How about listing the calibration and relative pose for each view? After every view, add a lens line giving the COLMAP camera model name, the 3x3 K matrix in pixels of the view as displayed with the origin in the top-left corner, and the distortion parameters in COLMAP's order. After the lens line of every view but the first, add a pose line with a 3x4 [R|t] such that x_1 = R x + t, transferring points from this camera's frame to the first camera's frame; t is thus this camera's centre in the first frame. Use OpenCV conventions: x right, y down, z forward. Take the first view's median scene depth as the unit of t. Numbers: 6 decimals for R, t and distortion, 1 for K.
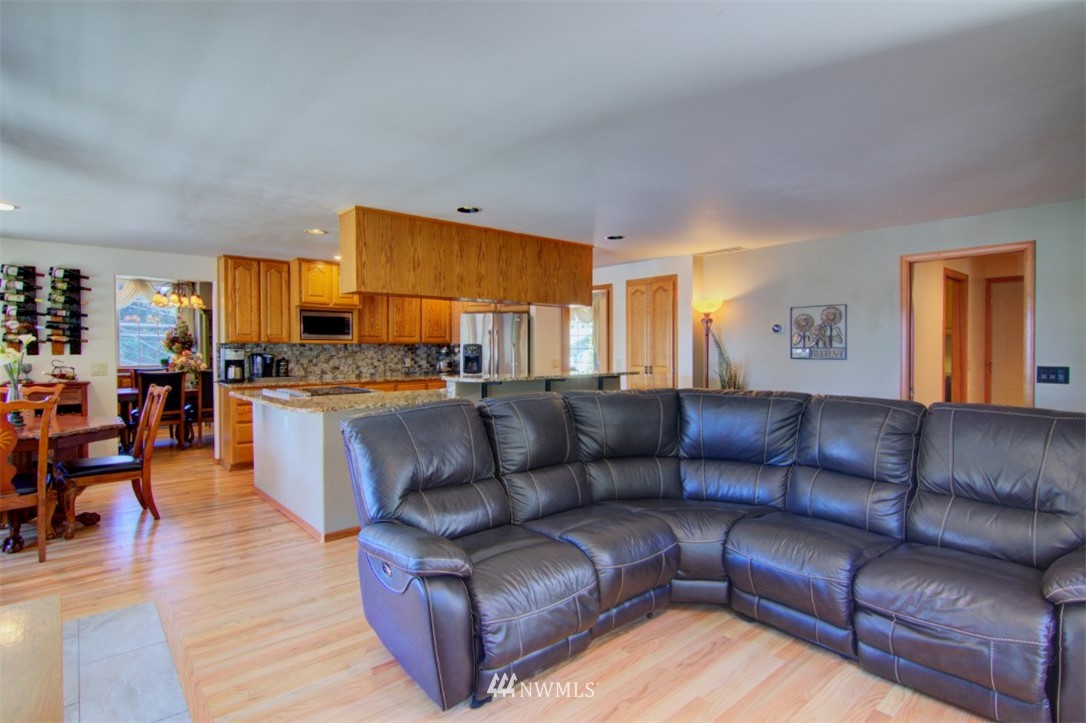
lens RADIAL K [[547.2, 0, 541.0], [0, 547.2, 355.3], [0, 0, 1]] dist [0.002431, -0.001648]
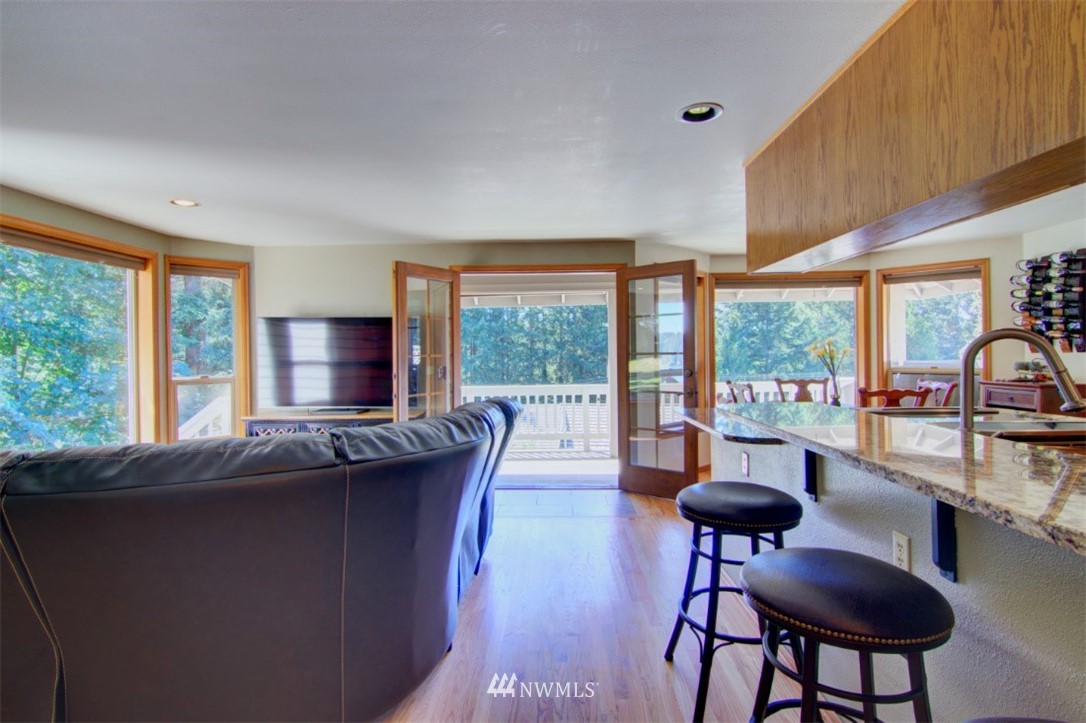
lens RADIAL K [[547.2, 0, 537.6], [0, 547.2, 358.2], [0, 0, 1]] dist [0.002431, -0.001648]
pose [[-0.678170, 0.018088, -0.734683, 0.293922], [0.003963, 0.999773, 0.020956, -0.012060], [0.734895, 0.011300, -0.678087, 0.890030]]
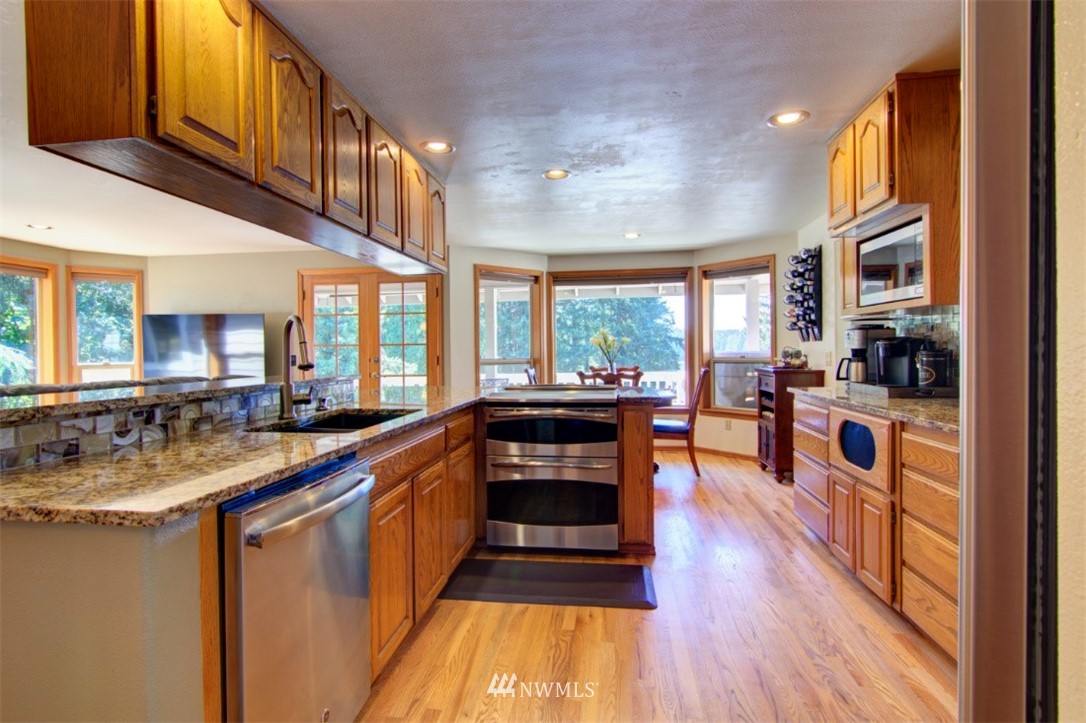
lens RADIAL K [[547.2, 0, 537.0], [0, 547.2, 357.3], [0, 0, 1]] dist [0.002431, -0.001648]
pose [[-0.756349, 0.020243, -0.653855, 0.076589], [0.006504, 0.999704, 0.023426, 0.001561], [0.654136, 0.013465, -0.756257, 1.277000]]
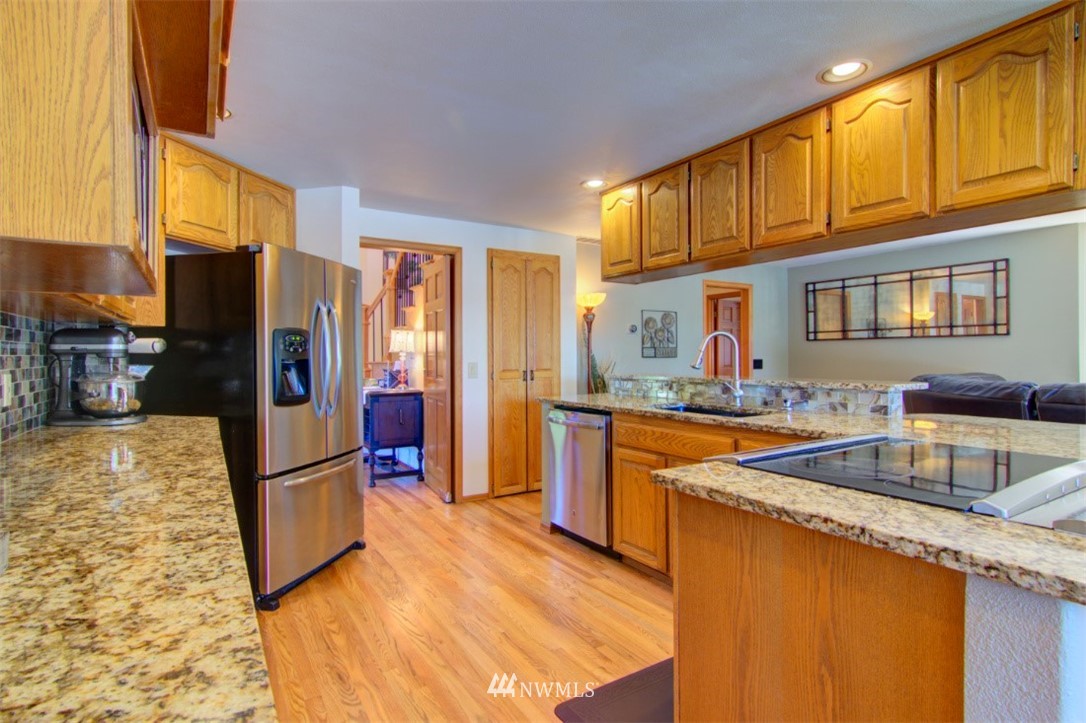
lens RADIAL K [[547.2, 0, 538.6], [0, 547.2, 355.4], [0, 0, 1]] dist [0.002431, -0.001648]
pose [[0.165835, 0.003820, 0.986146, -0.599170], [0.015346, 0.999861, -0.006454, 0.005048], [-0.986034, 0.016204, 0.165754, 0.963146]]
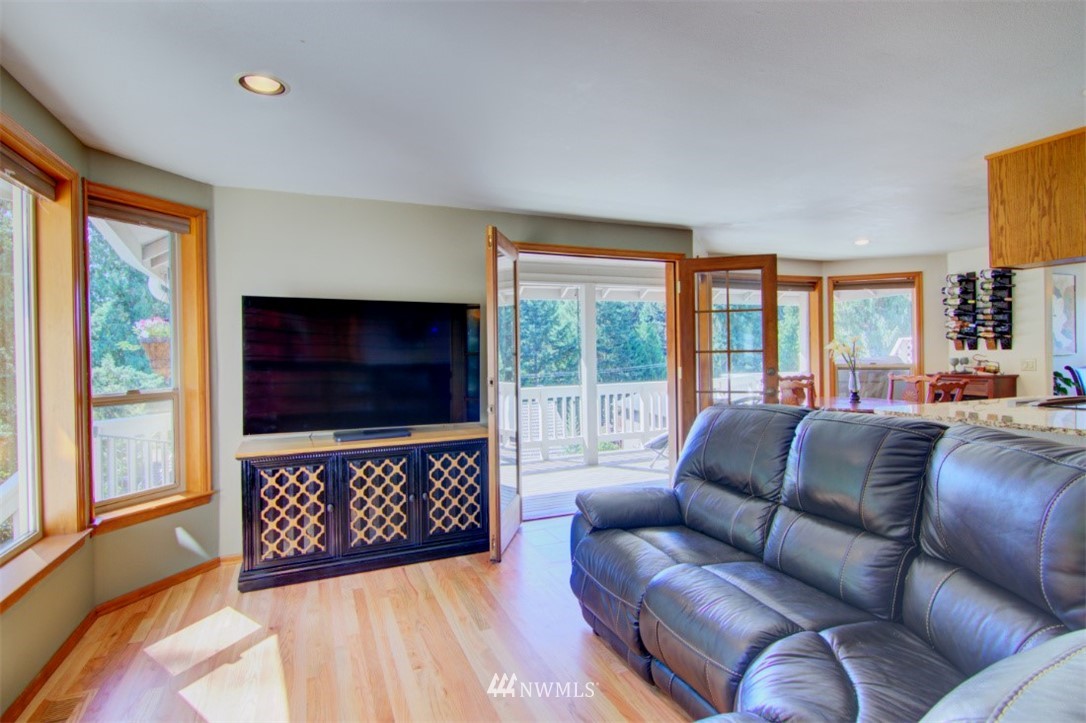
lens RADIAL K [[547.2, 0, 534.7], [0, 547.2, 358.6], [0, 0, 1]] dist [0.002431, -0.001648]
pose [[-0.309748, 0.020155, -0.950605, 0.392577], [0.003164, 0.999792, 0.020167, -0.007388], [0.950813, 0.003239, -0.309747, 0.435284]]
